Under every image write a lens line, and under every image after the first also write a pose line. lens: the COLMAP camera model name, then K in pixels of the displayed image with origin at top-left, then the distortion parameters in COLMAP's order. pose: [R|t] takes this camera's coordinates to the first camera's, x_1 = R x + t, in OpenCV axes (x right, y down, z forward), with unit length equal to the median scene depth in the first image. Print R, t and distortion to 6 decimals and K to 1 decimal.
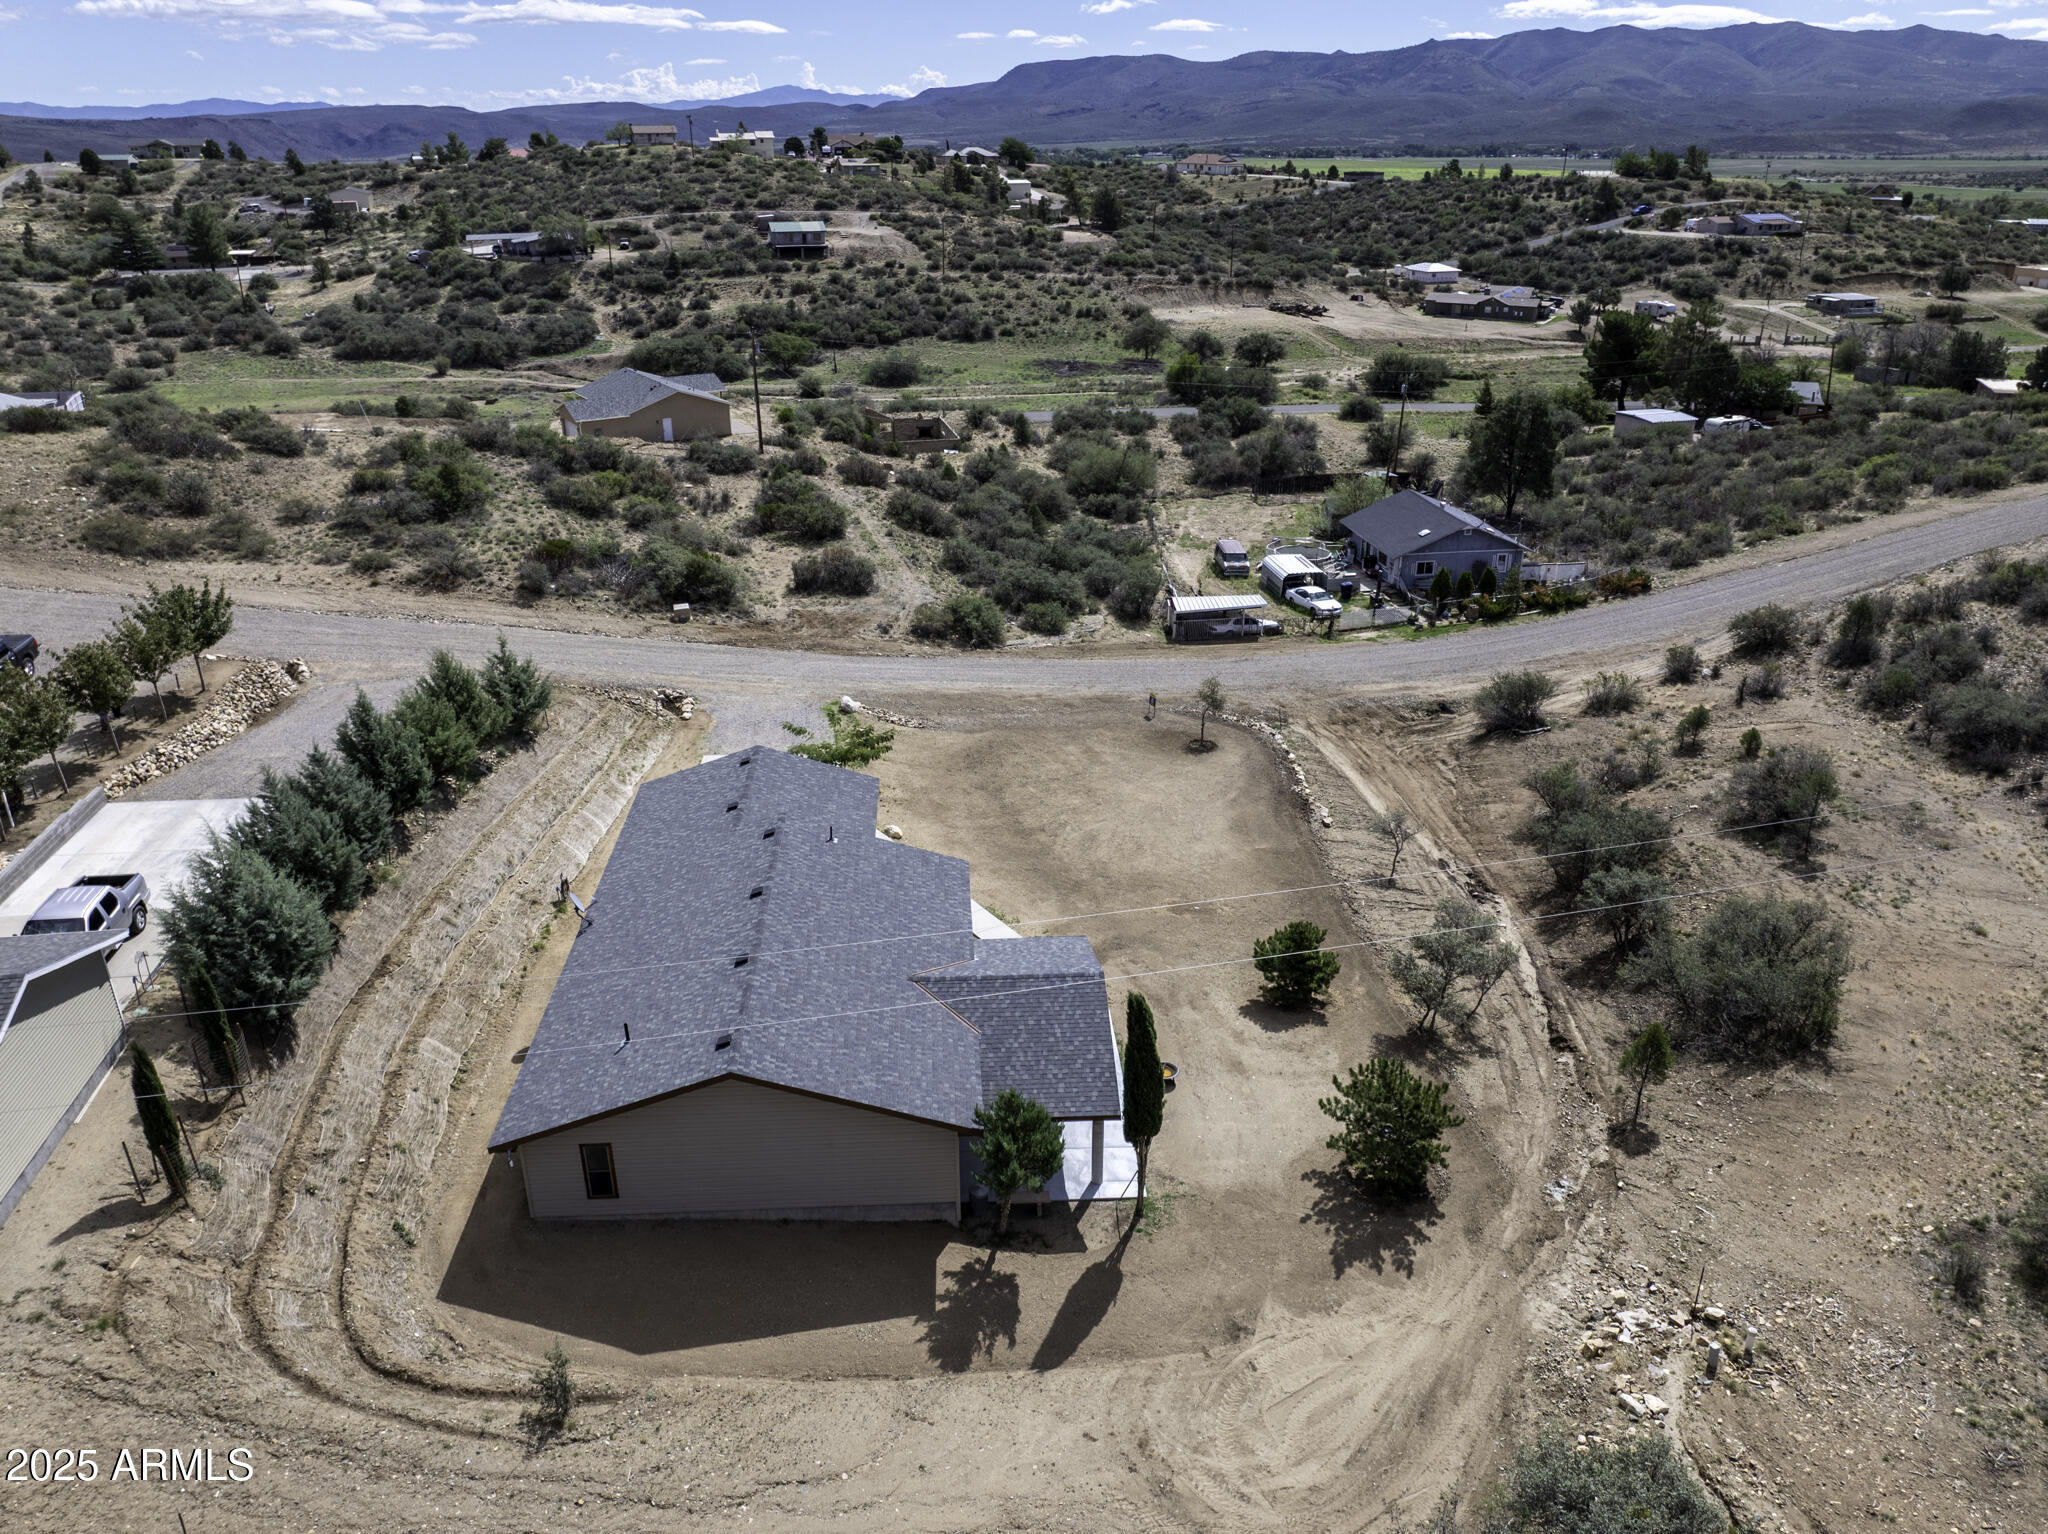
lens RADIAL K [[1449.3, 0, 1033.2], [0, 1449.3, 771.2], [0, 0, 1]] dist [-0.040634, 0.011464]
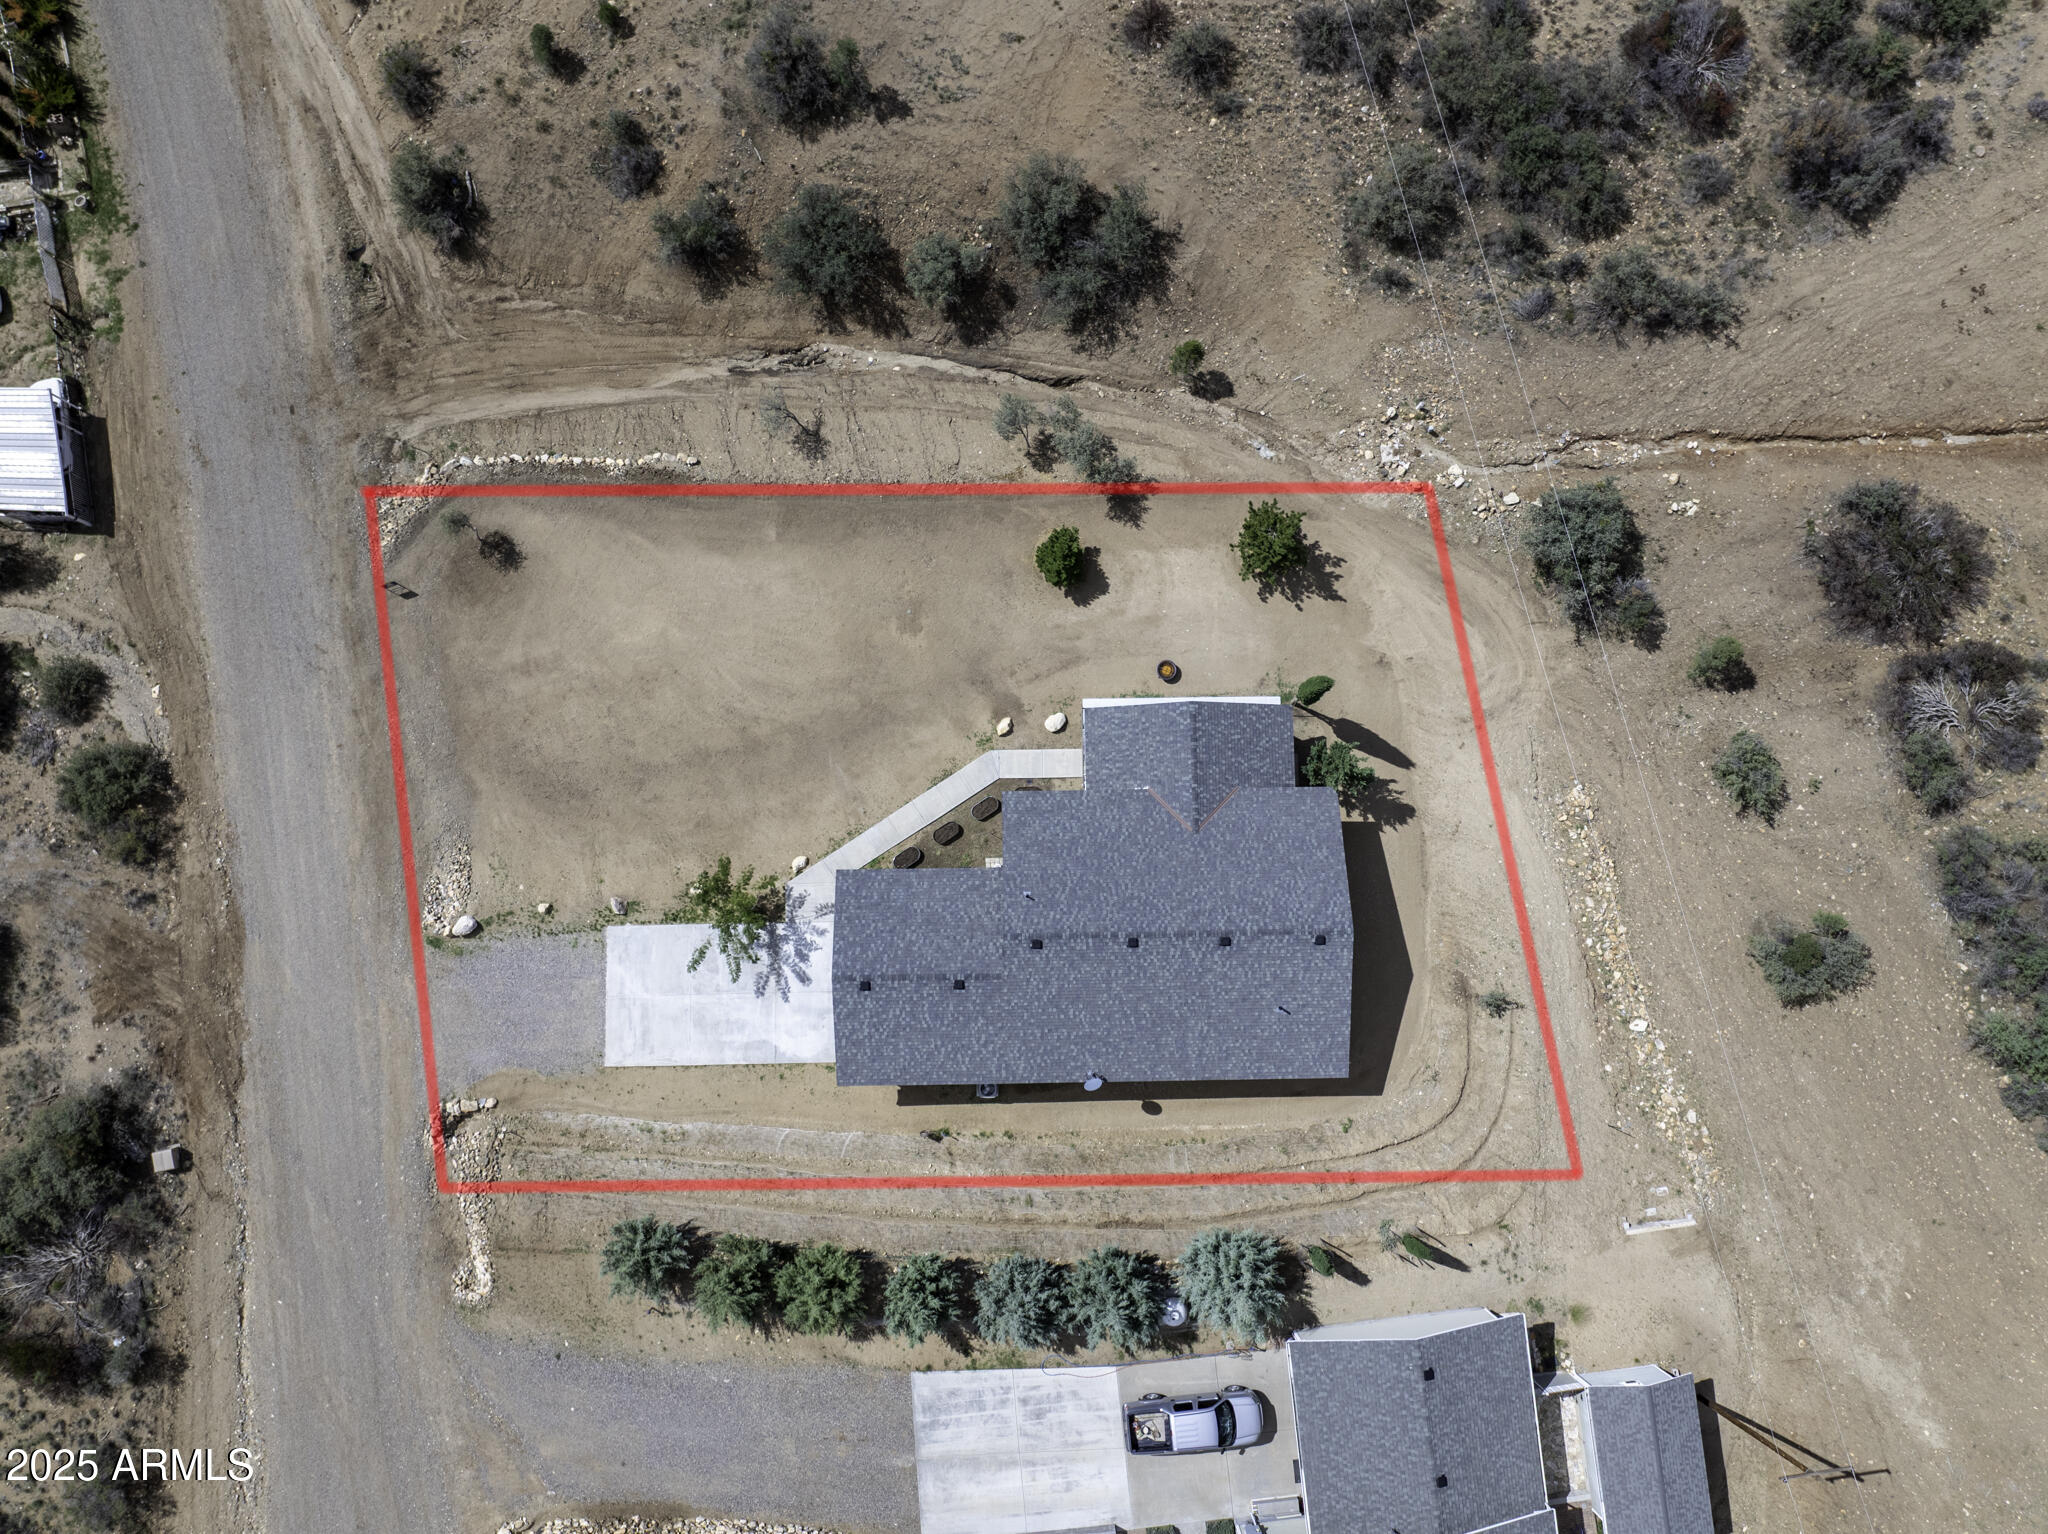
lens RADIAL K [[1449.3, 0, 1015.6], [0, 1449.3, 773.3], [0, 0, 1]] dist [-0.040634, 0.011464]
pose [[0.052810, -0.993664, 0.099215, -0.198211], [0.399281, 0.112077, 0.909952, -1.389009], [-0.915306, -0.008440, 0.402670, 0.625755]]
